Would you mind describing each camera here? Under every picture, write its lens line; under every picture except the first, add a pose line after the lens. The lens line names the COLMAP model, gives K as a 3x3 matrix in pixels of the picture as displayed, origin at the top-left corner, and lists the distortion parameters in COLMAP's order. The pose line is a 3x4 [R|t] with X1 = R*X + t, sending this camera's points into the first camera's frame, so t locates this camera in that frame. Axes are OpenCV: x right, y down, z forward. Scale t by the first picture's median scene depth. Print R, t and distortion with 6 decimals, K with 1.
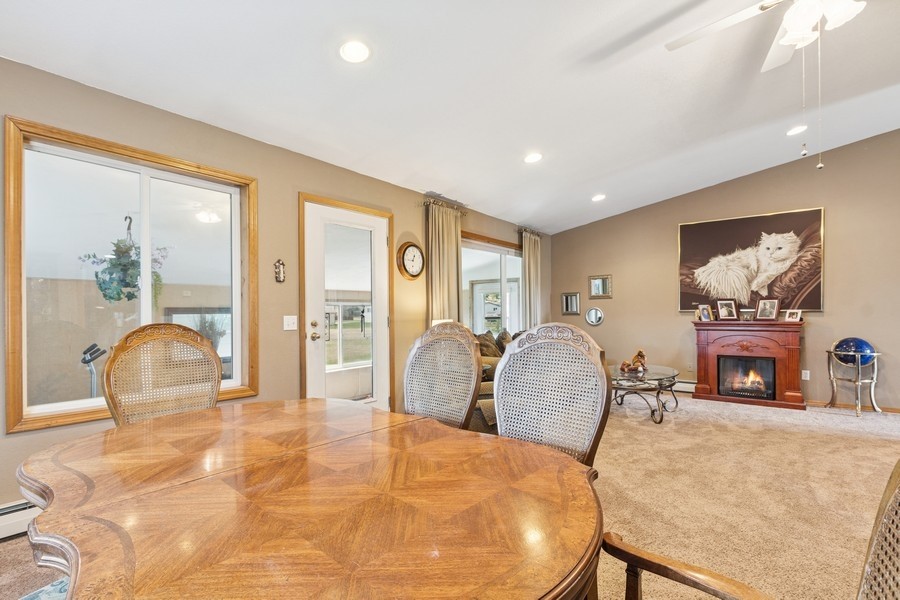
lens RADIAL K [[433.2, 0, 450.0], [0, 433.2, 300.0], [0, 0, 1]] dist [0.001142, -0.006030]
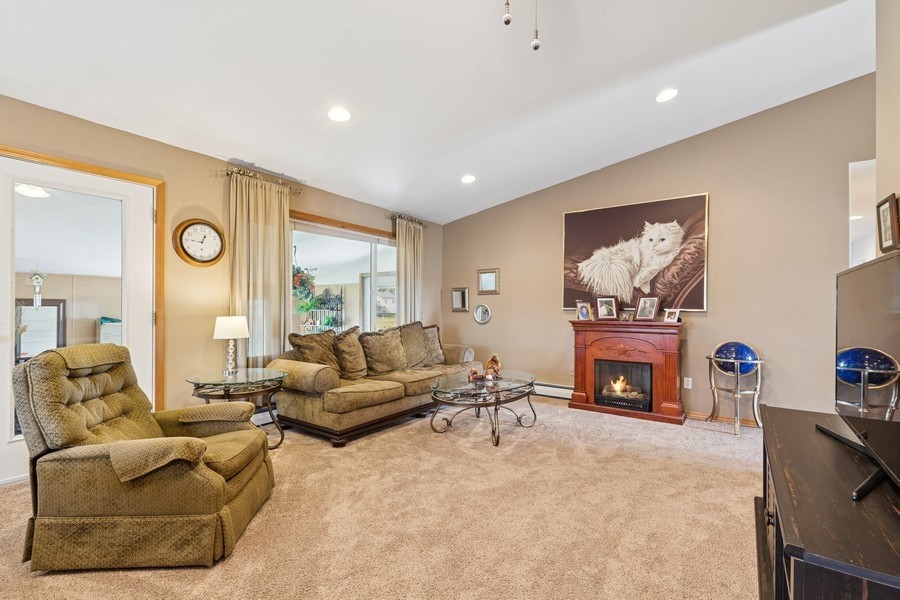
lens RADIAL K [[399.1, 0, 455.3], [0, 399.1, 297.2], [0, 0, 1]] dist [0.001777, 0.000325]
pose [[0.998617, 0.013161, 0.050906, 0.303678], [-0.013253, 0.999911, 0.001475, 0.002946], [-0.050882, -0.002147, 0.998702, 0.208000]]
